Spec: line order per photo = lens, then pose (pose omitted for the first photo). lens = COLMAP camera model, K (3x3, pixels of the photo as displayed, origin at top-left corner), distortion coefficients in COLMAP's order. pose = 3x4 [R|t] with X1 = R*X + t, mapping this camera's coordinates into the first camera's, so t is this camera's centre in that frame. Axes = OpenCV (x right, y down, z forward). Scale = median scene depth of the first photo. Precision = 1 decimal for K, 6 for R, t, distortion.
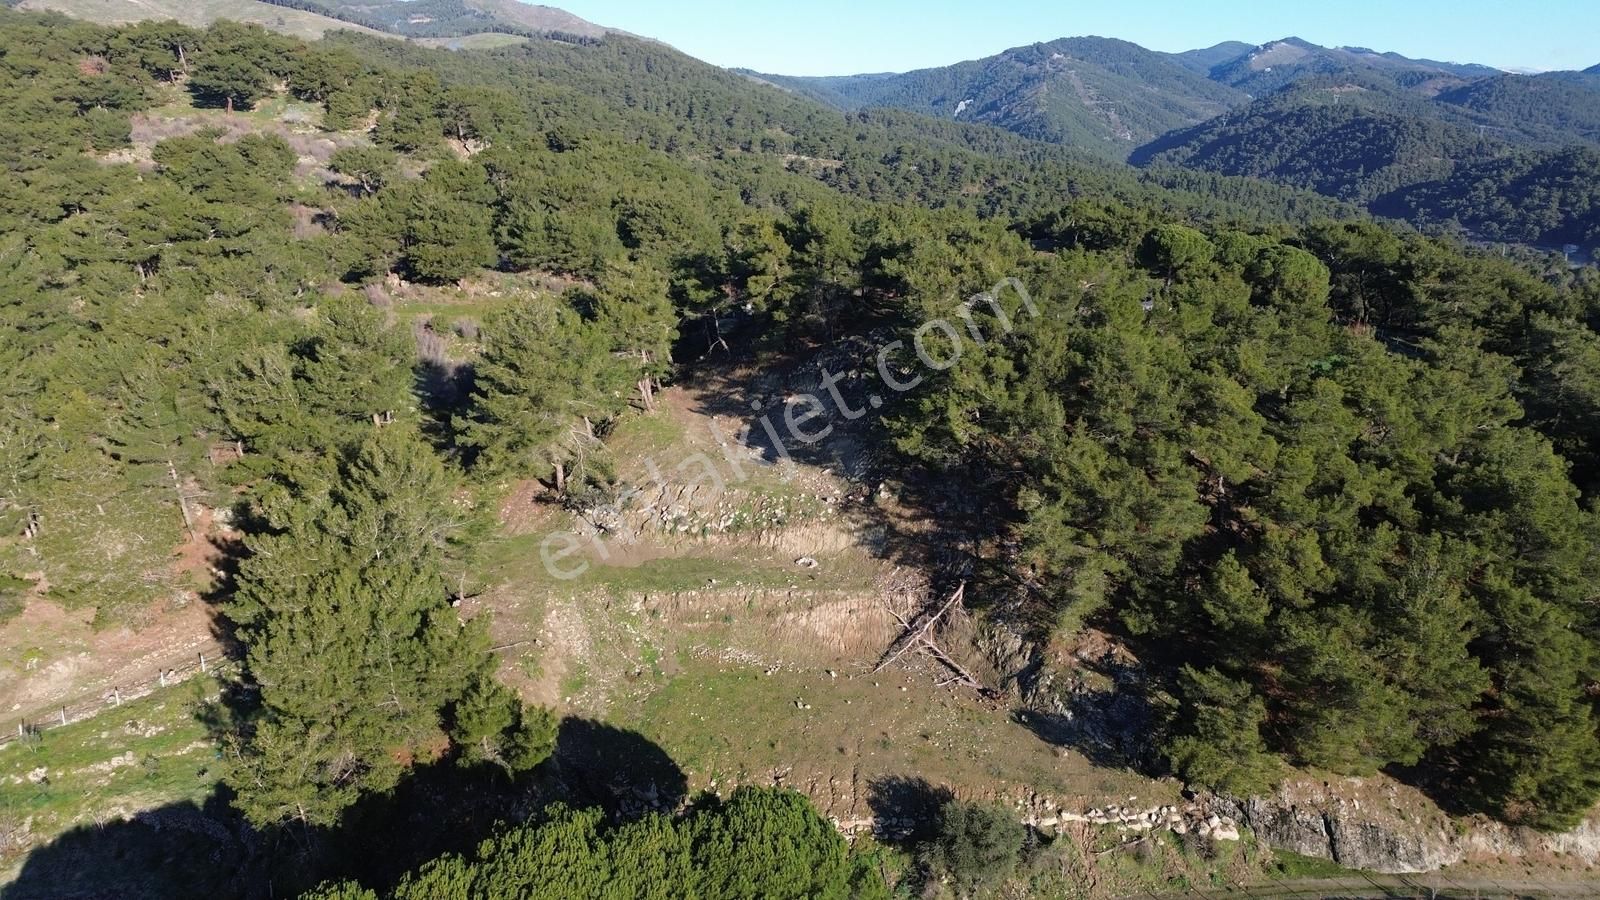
lens RADIAL K [[1119.2, 0, 795.2], [0, 1119.2, 446.4], [0, 0, 1]] dist [0.085216, -0.077117]
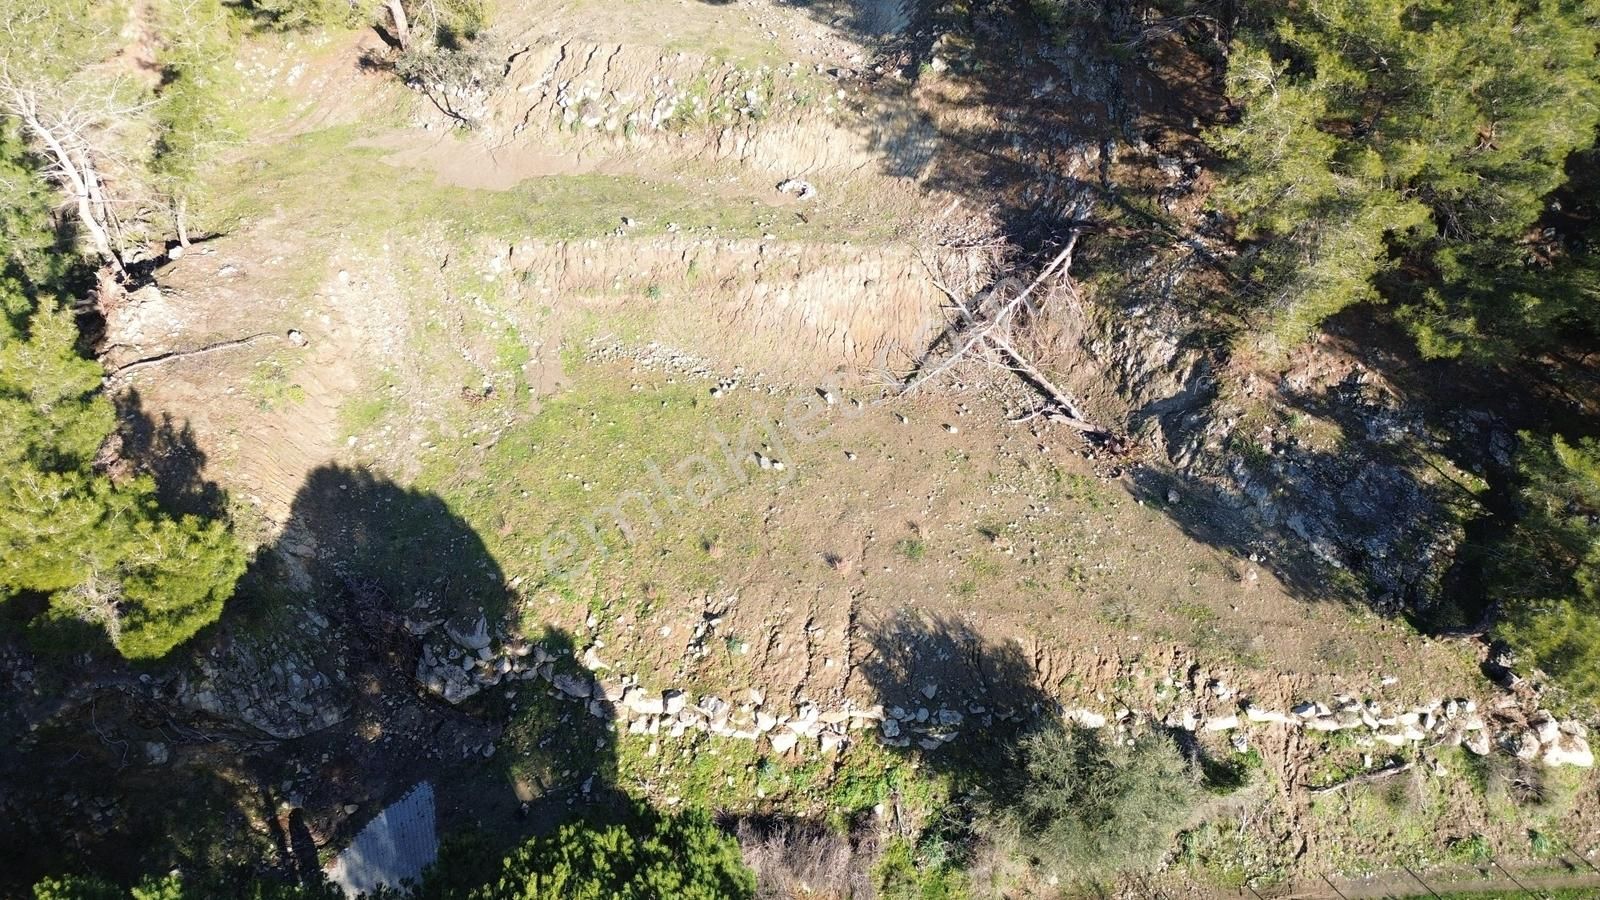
lens RADIAL K [[1124.7, 0, 797.9], [0, 1124.7, 443.1], [0, 0, 1]] dist [0.095237, -0.093116]
pose [[0.999212, 0.020852, -0.033774, 0.037423], [-0.007532, 0.935041, 0.354459, 0.022102], [0.038971, -0.353925, 0.934461, 0.458810]]
